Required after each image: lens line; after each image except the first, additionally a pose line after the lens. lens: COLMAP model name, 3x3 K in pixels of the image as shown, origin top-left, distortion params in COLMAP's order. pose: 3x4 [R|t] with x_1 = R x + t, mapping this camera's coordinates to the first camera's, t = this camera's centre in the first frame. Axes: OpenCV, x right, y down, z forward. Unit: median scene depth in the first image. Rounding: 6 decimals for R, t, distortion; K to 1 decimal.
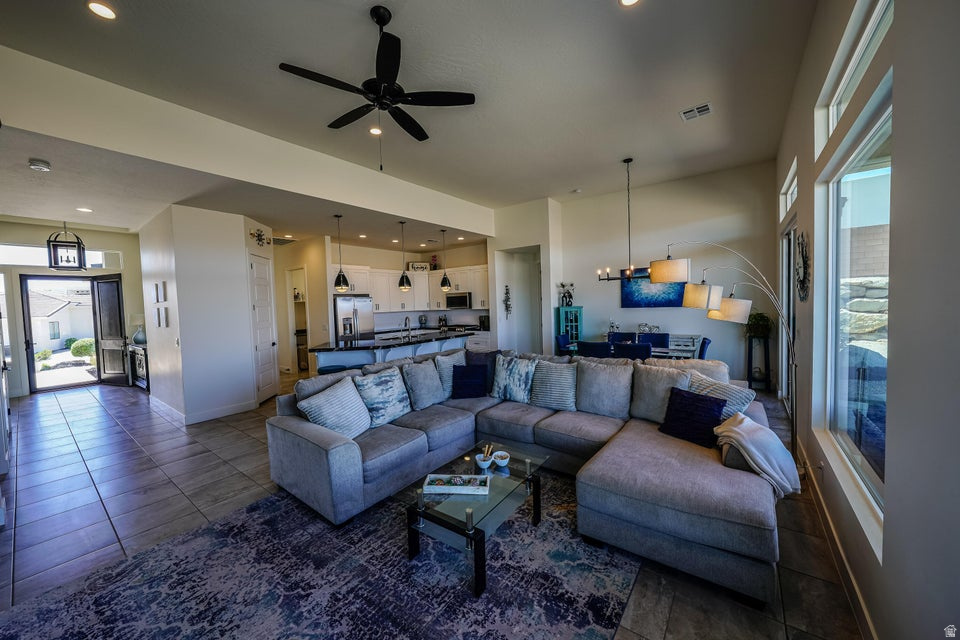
lens RADIAL K [[347.5, 0, 479.5], [0, 347.5, 319.3], [0, 0, 1]] dist [0.000419, -0.000078]
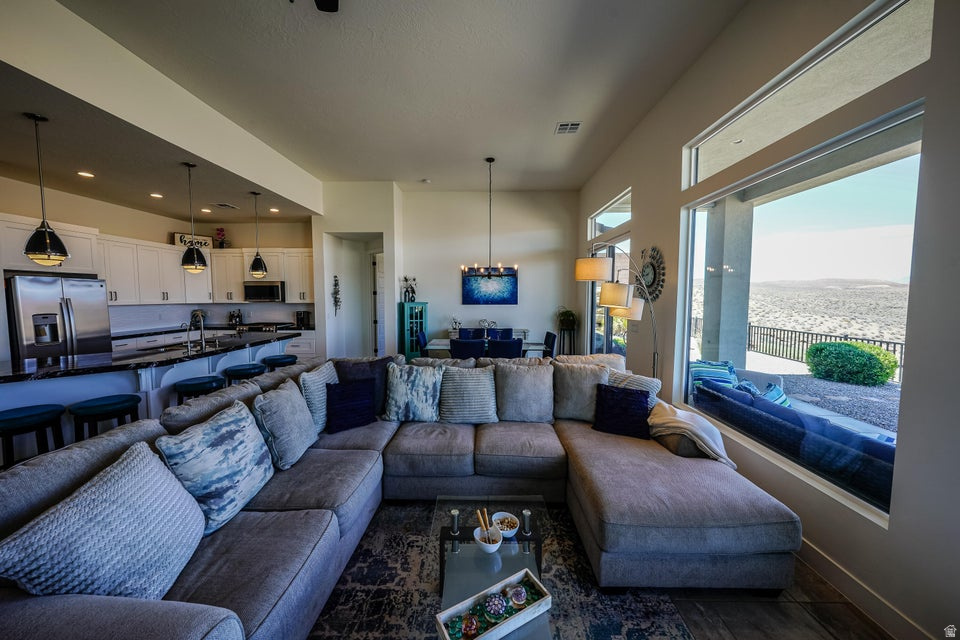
lens RADIAL K [[327.9, 0, 478.5], [0, 327.9, 317.6], [0, 0, 1]] dist [-0.002679, 0.000218]
pose [[0.817166, -0.005941, 0.576372, -0.150869], [0.000428, 0.999953, 0.009701, -0.004069], [-0.576402, -0.007681, 0.817130, 0.223376]]
